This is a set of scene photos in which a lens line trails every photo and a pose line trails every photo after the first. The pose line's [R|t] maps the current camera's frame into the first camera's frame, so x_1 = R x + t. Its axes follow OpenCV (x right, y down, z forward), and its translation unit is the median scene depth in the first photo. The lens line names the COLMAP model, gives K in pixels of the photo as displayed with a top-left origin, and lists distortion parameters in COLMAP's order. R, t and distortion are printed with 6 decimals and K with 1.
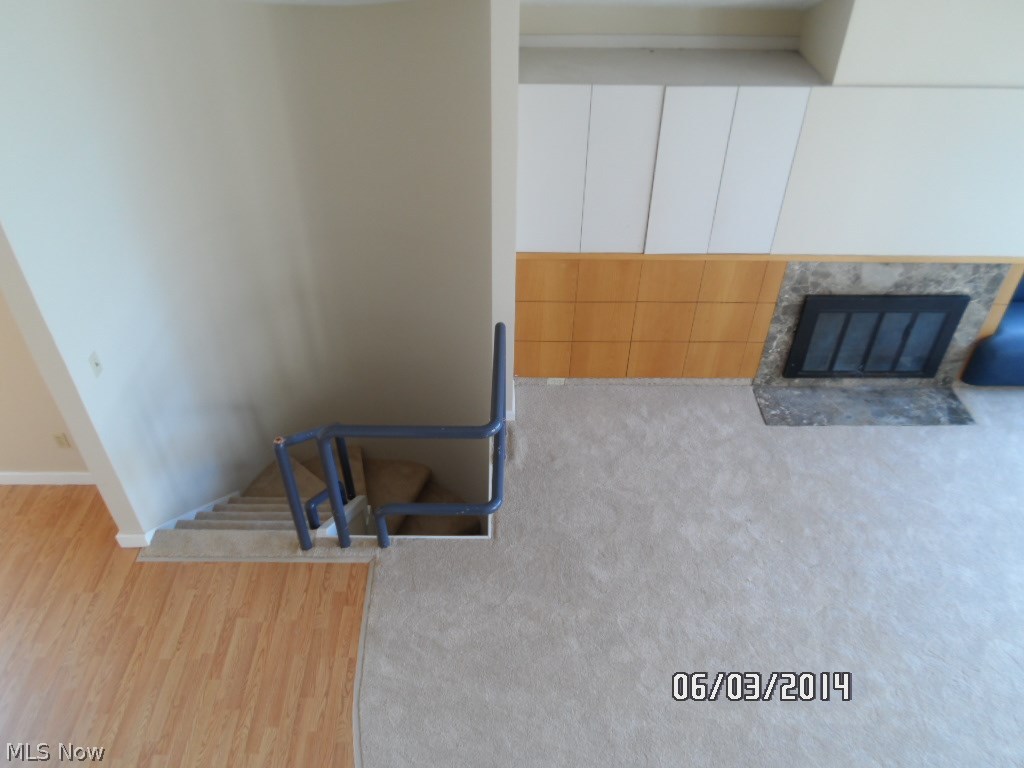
lens RADIAL K [[776.6, 0, 512.0], [0, 776.6, 384.0], [0, 0, 1]] dist [-0.086168, 0.102719]
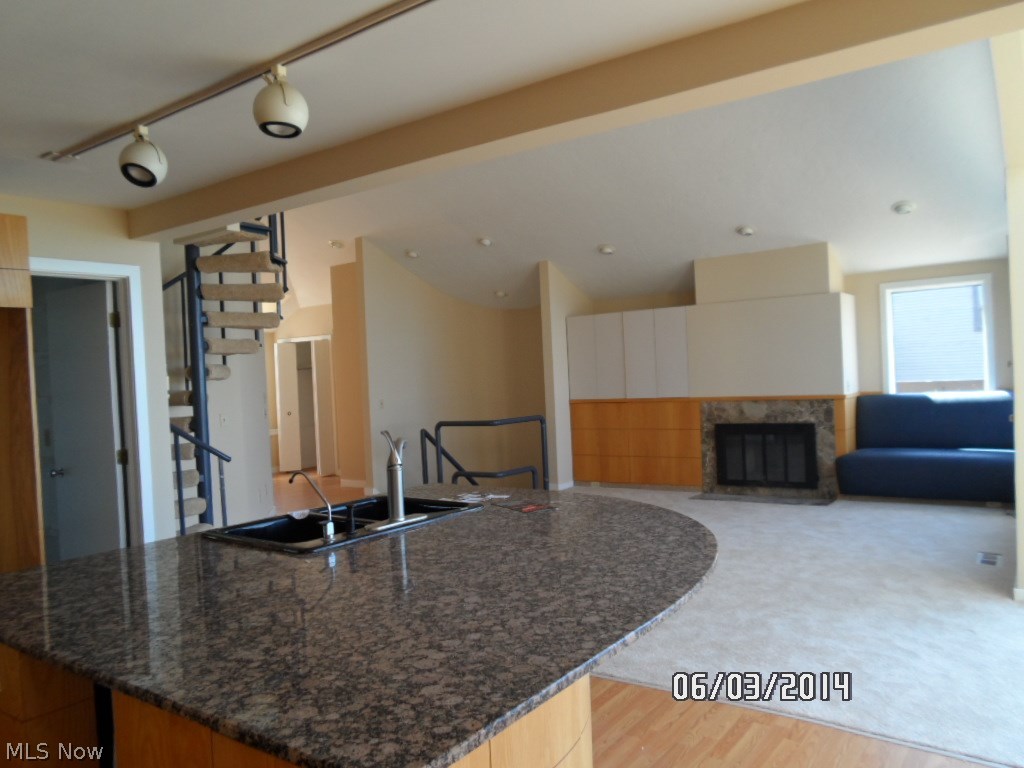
lens RADIAL K [[776.6, 0, 512.0], [0, 776.6, 384.0], [0, 0, 1]] dist [-0.086168, 0.102719]
pose [[0.797507, -0.036144, -0.602226, 1.062491], [-0.339465, 0.798313, -0.497454, 0.824195], [0.498745, 0.601157, 0.624390, -0.352013]]
